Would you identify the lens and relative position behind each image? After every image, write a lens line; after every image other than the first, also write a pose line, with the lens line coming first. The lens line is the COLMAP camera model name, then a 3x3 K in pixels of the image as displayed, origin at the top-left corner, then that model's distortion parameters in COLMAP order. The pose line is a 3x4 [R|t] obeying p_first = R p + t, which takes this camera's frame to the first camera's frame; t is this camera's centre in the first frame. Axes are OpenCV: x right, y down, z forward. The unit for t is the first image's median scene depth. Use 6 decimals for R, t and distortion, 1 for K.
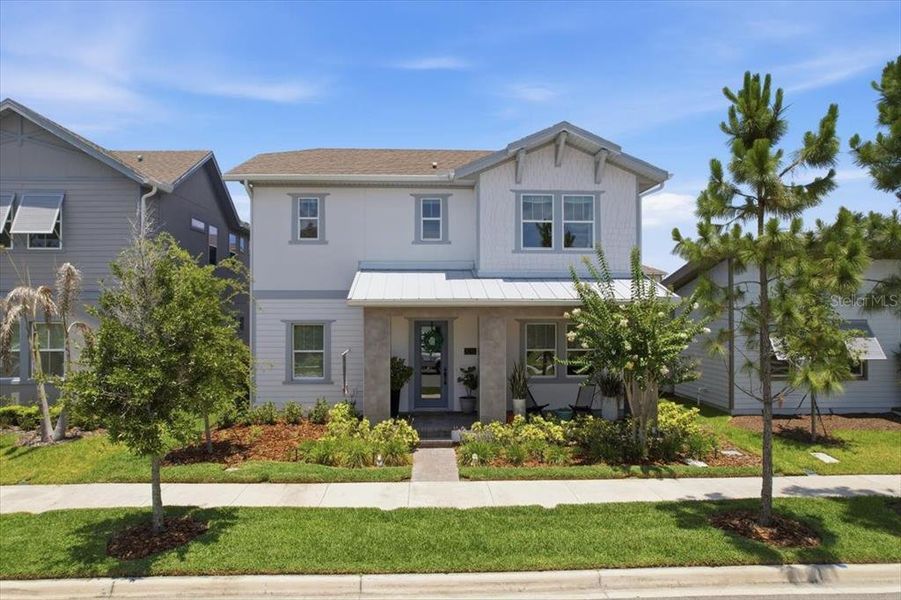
lens RADIAL K [[519.1, 0, 448.7], [0, 519.1, 302.0], [0, 0, 1]] dist [-0.022844, 0.005587]
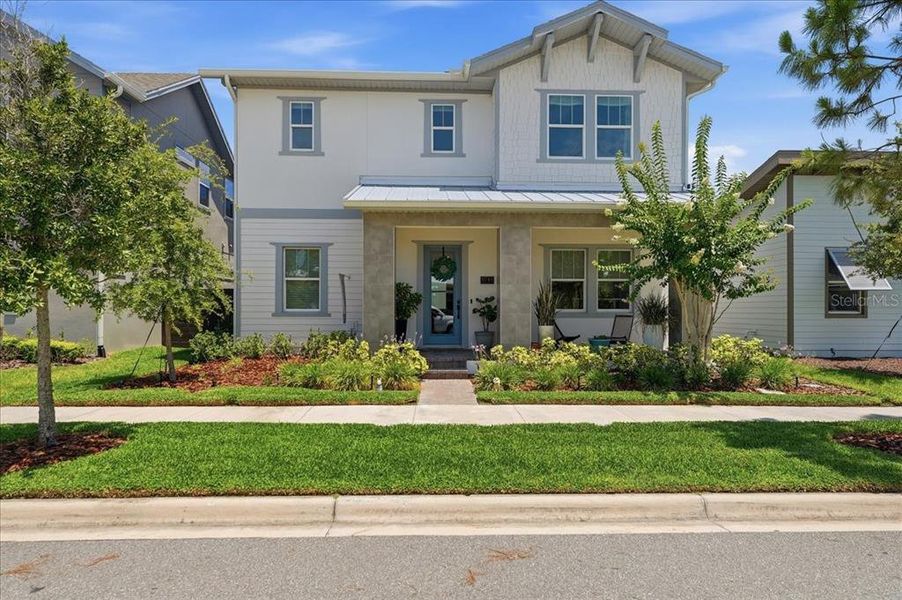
lens RADIAL K [[490.4, 0, 454.5], [0, 490.4, 301.8], [0, 0, 1]] dist [0.021134, -0.006620]
pose [[0.999968, 0.001717, -0.007853, -0.009061], [-0.001664, 0.999976, 0.006729, 0.154944], [0.007865, -0.006716, 0.999947, 0.211230]]
